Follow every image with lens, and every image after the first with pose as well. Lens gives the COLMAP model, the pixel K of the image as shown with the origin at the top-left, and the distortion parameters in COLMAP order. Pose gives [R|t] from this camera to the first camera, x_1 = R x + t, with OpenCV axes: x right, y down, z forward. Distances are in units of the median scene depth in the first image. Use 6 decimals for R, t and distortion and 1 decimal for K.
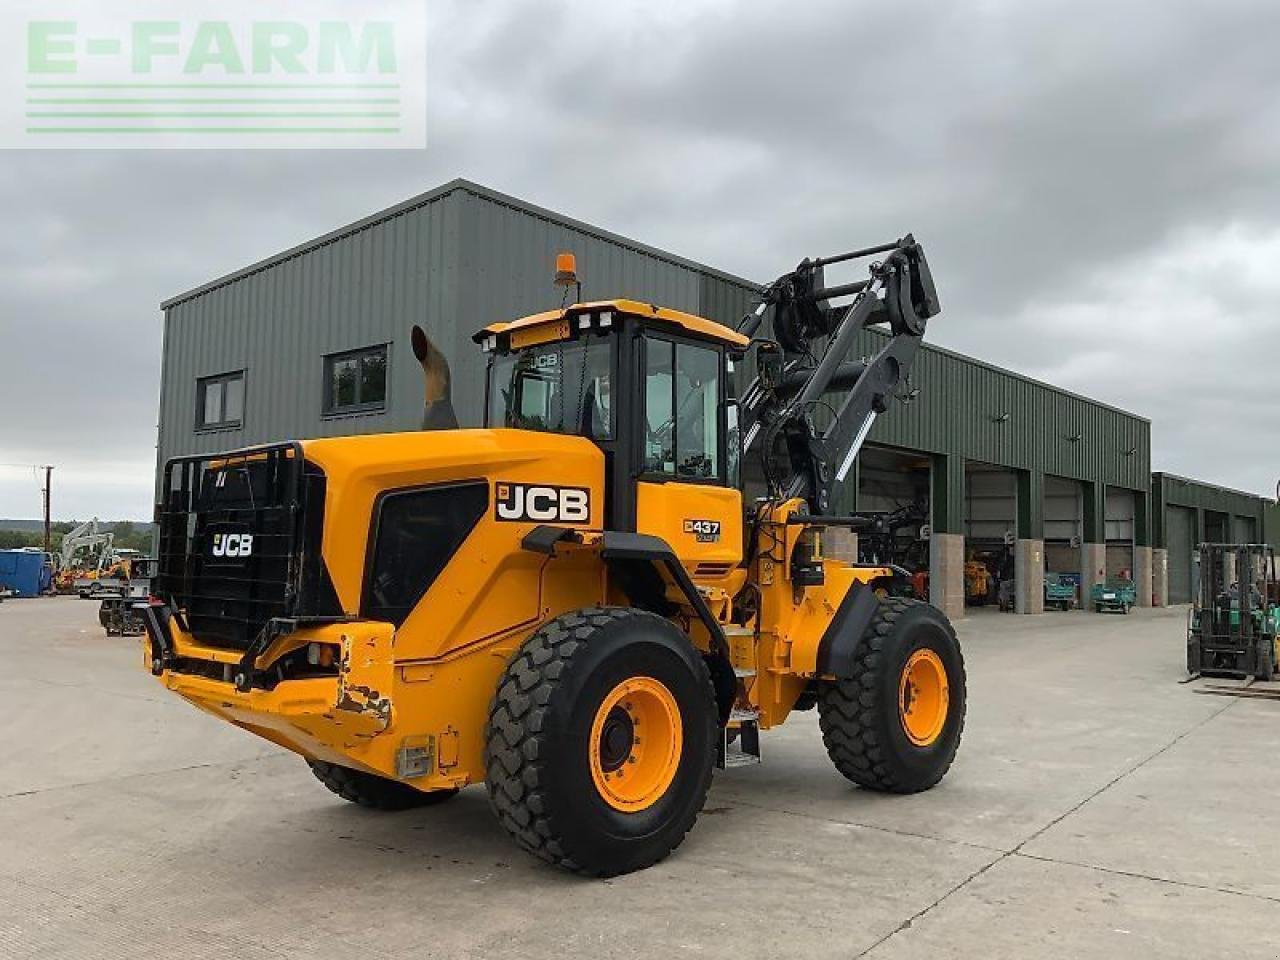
lens RADIAL K [[1056.4, 0, 639.4], [0, 1056.4, 472.9], [0, 0, 1]] dist [0.081116, -0.150953]
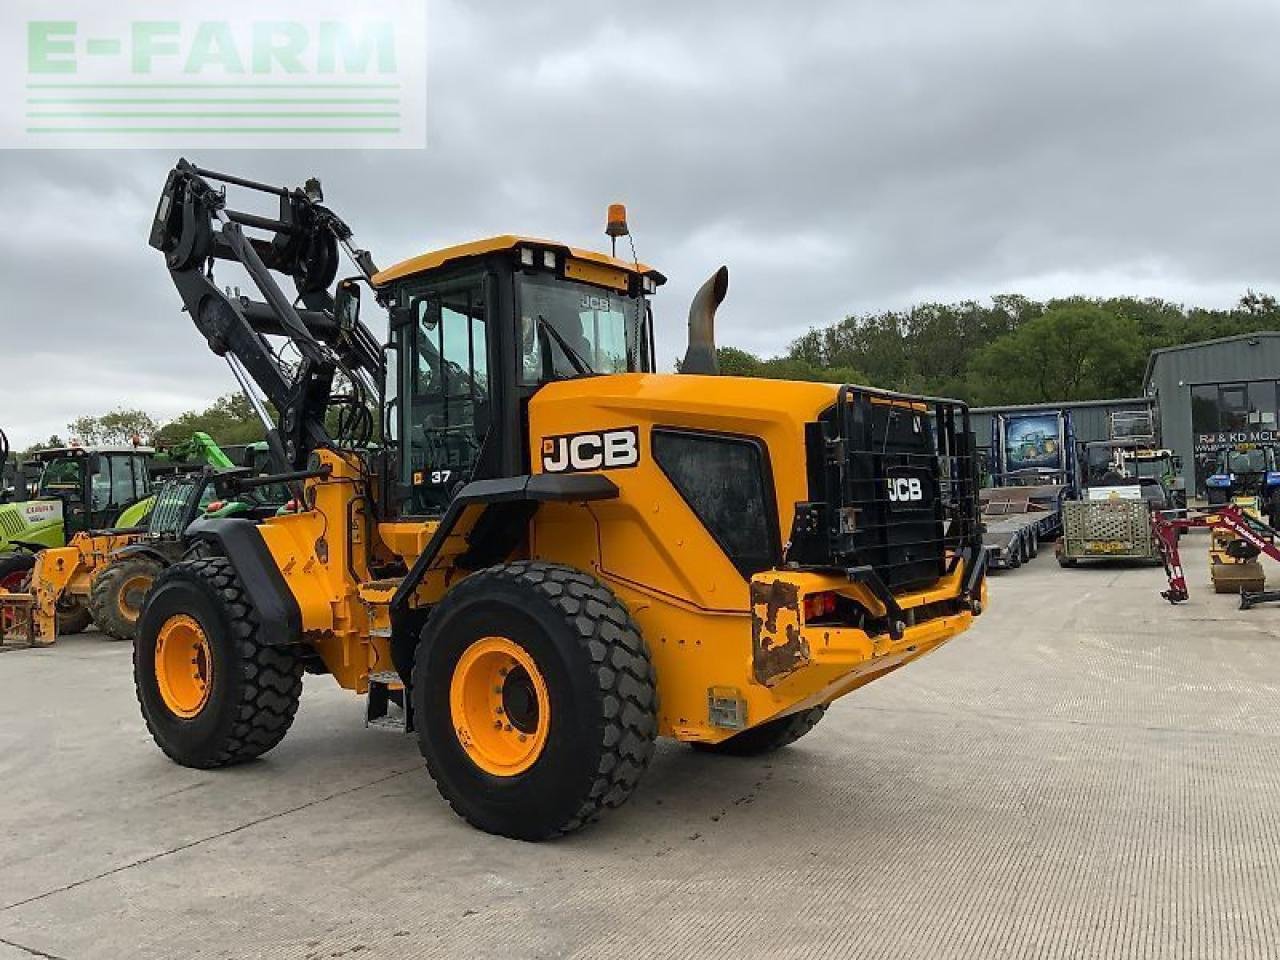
lens RADIAL K [[1056.4, 0, 635.3], [0, 1056.4, 472.5], [0, 0, 1]] dist [0.081116, -0.150953]
pose [[-0.124508, 0.020627, 0.992004, -1.169799], [-0.051000, 0.998329, -0.027159, 0.080323], [-0.990907, -0.053974, -0.123248, 1.205155]]
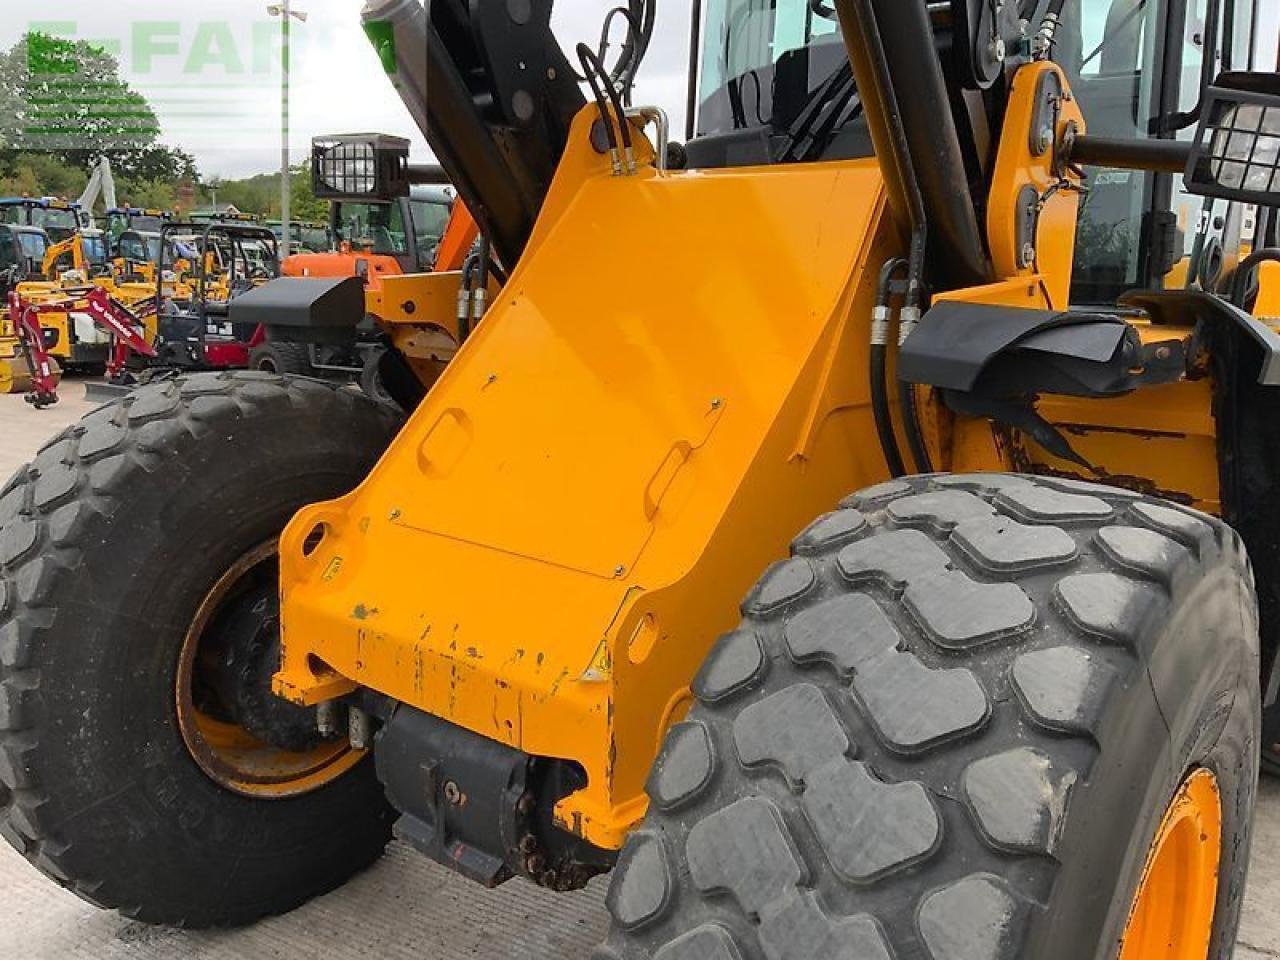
lens RADIAL K [[1056.4, 0, 639.2], [0, 1056.4, 490.4], [0, 0, 1]] dist [0.081116, -0.150953]
pose [[-0.995991, -0.025852, -0.085634, 0.184763], [-0.035223, 0.993330, 0.109793, 0.146128], [0.082225, 0.112369, -0.990259, 1.758591]]
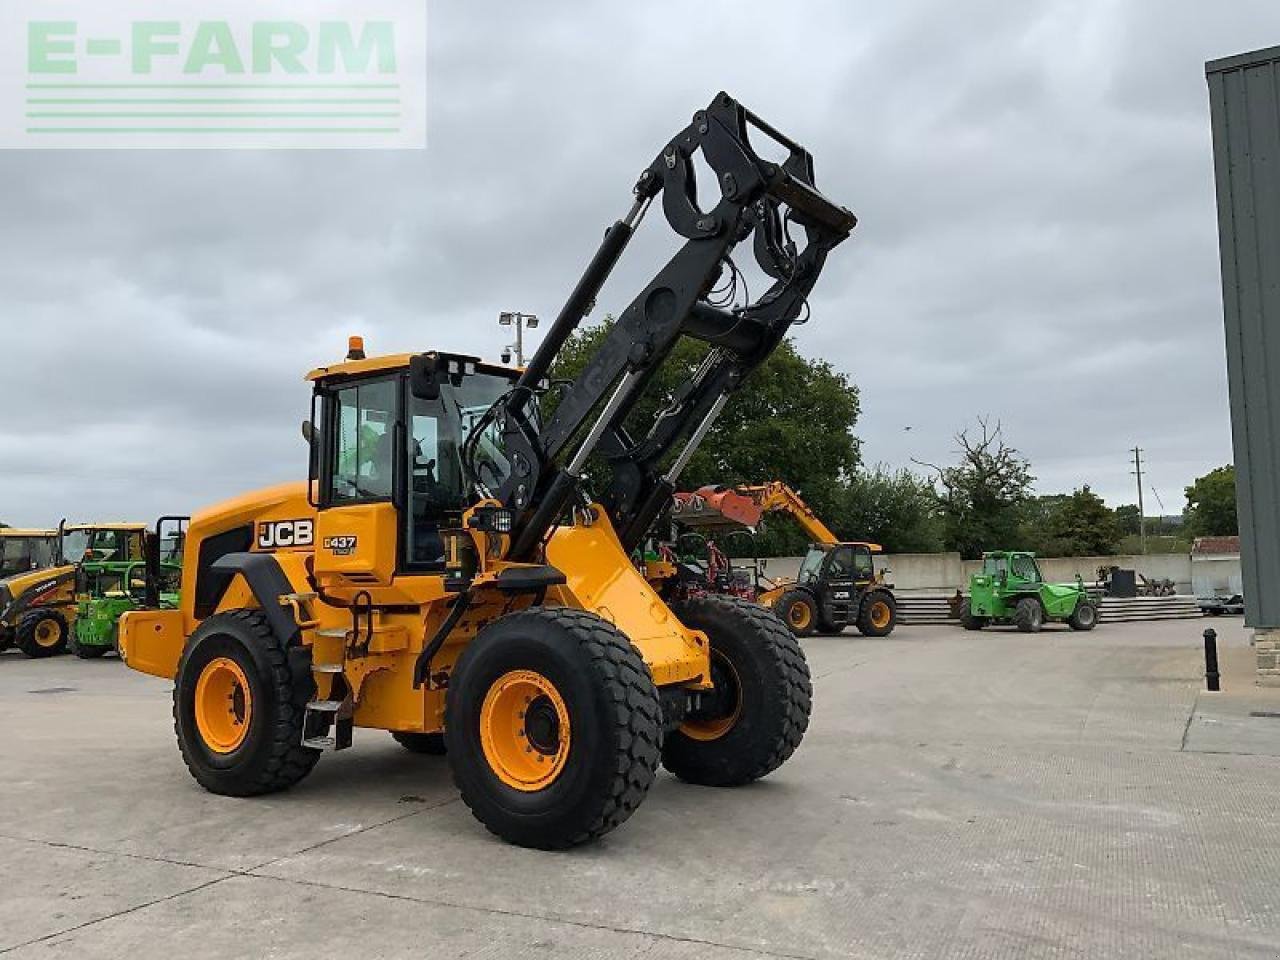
lens RADIAL K [[1056.4, 0, 644.6], [0, 1056.4, 473.4], [0, 0, 1]] dist [0.081116, -0.150953]
pose [[0.164895, -0.104396, -0.980771, 1.375968], [0.105804, 0.990517, -0.087645, 0.123394], [0.980620, -0.089317, 0.174377, 1.217764]]
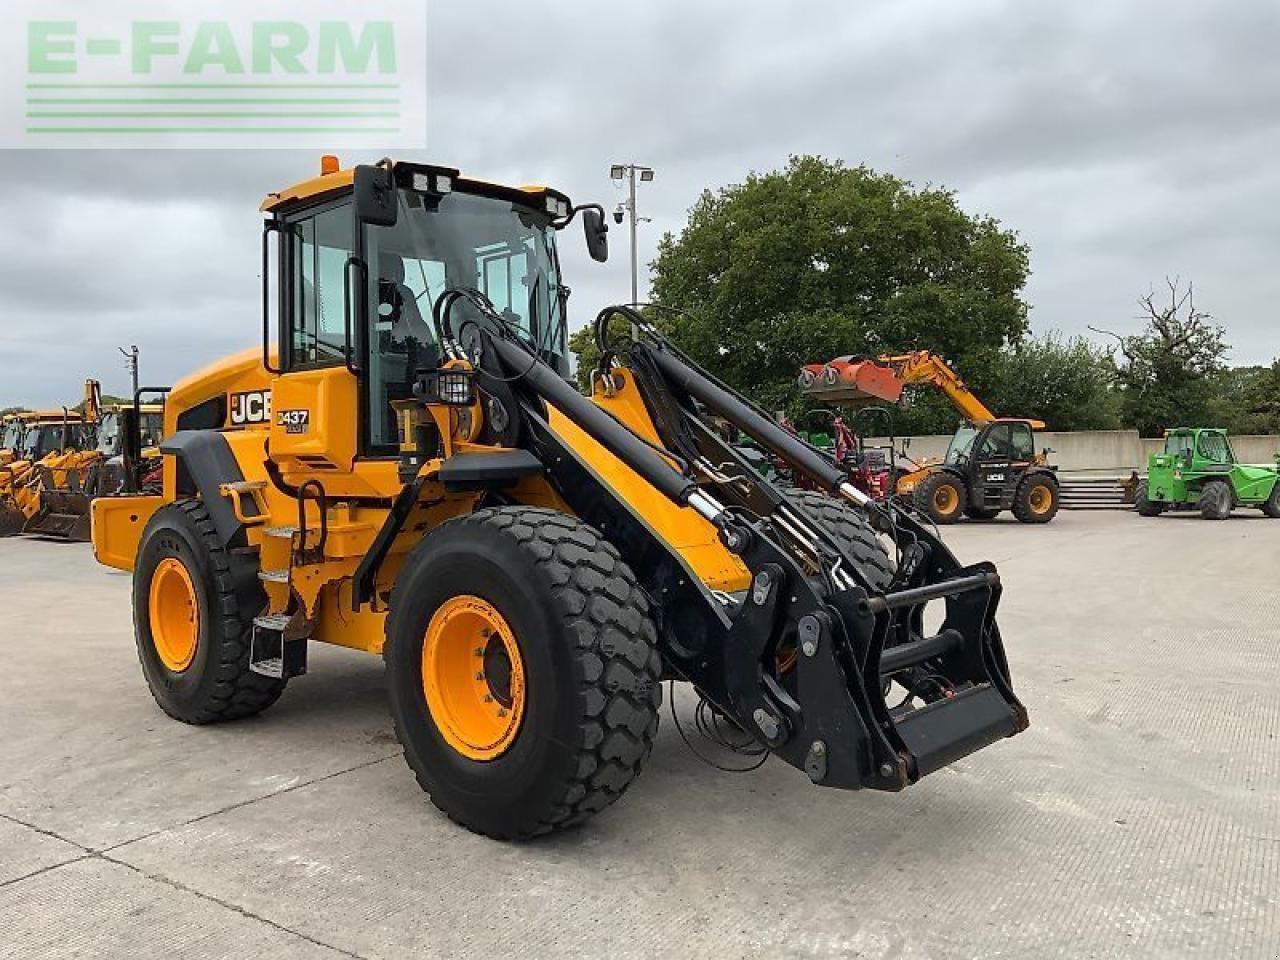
lens RADIAL K [[1056.4, 0, 642.5], [0, 1056.4, 482.8], [0, 0, 1]] dist [0.081116, -0.150953]
pose [[0.017447, 0.019073, -0.999666, 1.067552], [0.102083, 0.994559, 0.020758, 0.128873], [0.994623, -0.102411, 0.015405, 1.379429]]
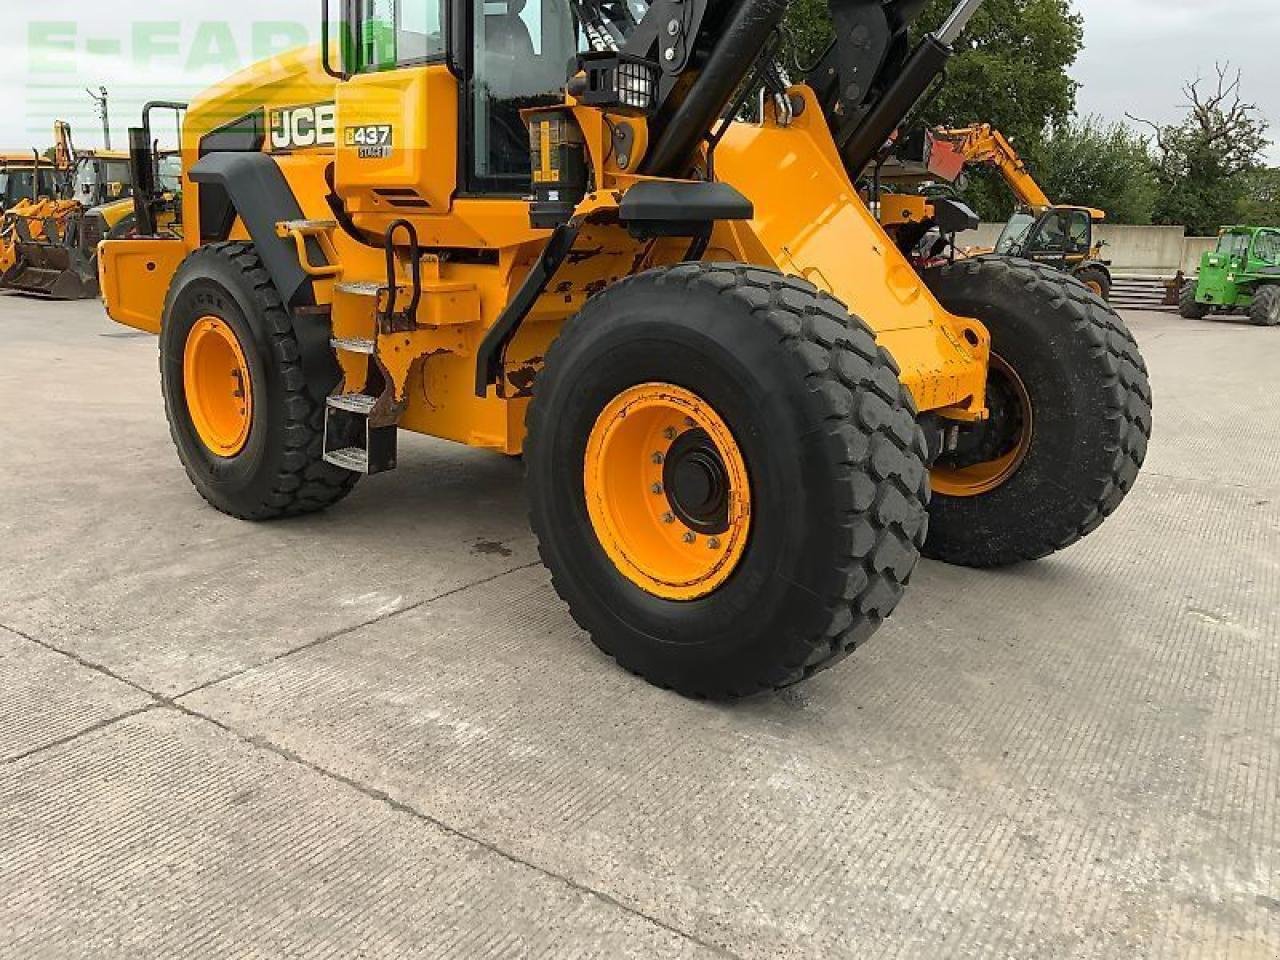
lens RADIAL K [[1056.4, 0, 646.4], [0, 1056.4, 483.8], [0, 0, 1]] dist [0.081116, -0.150953]
pose [[0.032330, 0.220234, -0.974911, 0.864848], [0.061170, 0.973157, 0.221866, 0.140132], [0.997604, -0.066808, 0.017990, 1.242276]]
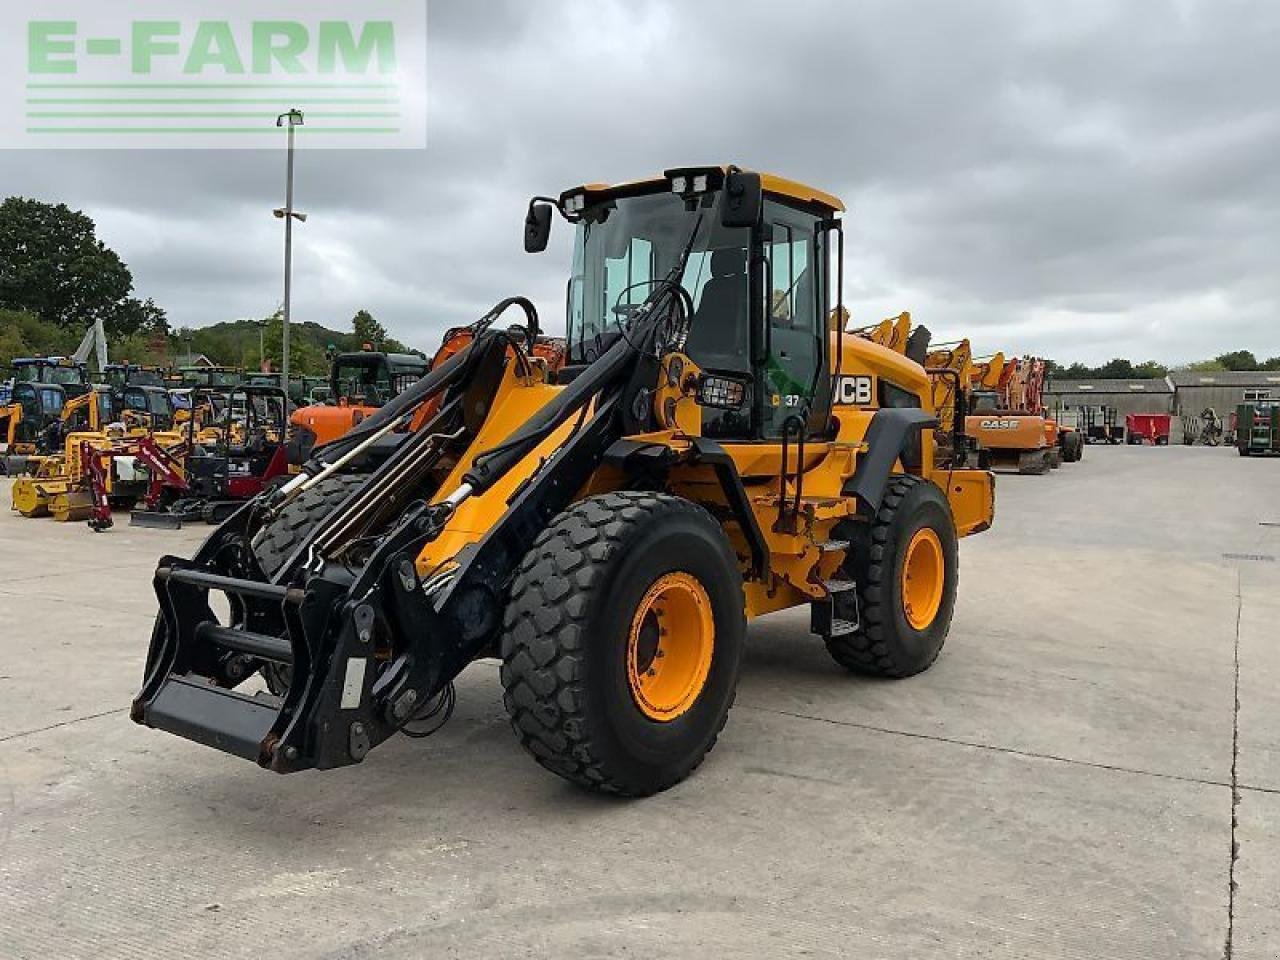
lens RADIAL K [[1056.4, 0, 636.1], [0, 1056.4, 488.3], [0, 0, 1]] dist [0.081116, -0.150953]
pose [[-0.992913, -0.015997, -0.117765, 0.172511], [-0.013930, 0.999734, -0.018361, 0.179610], [0.118027, -0.016590, -0.992872, 2.336246]]
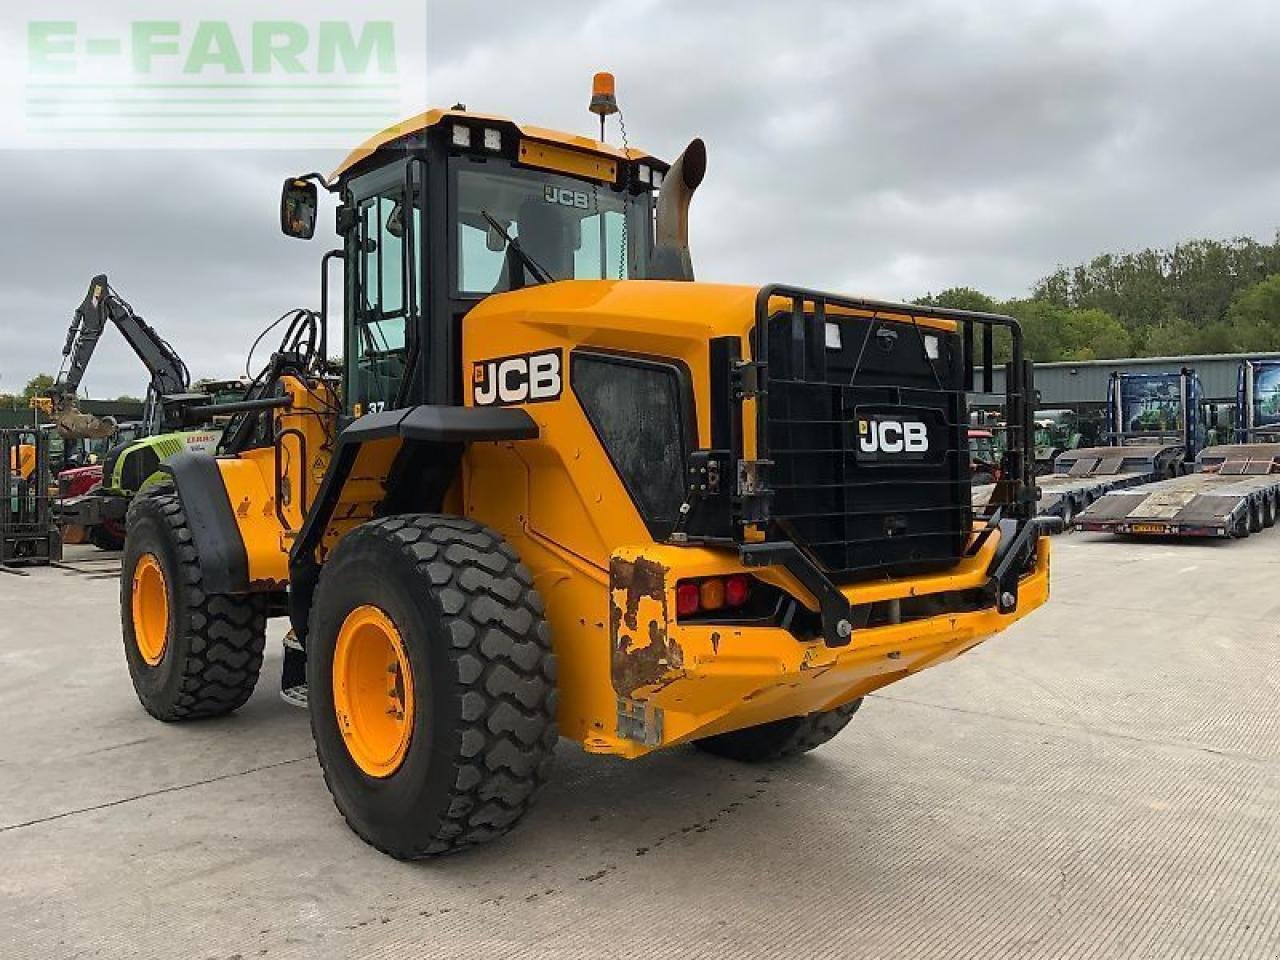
lens RADIAL K [[1056.4, 0, 633.8], [0, 1056.4, 477.9], [0, 0, 1]] dist [0.081116, -0.150953]
pose [[0.085687, -0.036462, 0.995655, -0.972644], [-0.077340, 0.996071, 0.043134, 0.068569], [-0.993316, -0.080700, 0.082530, 0.977739]]
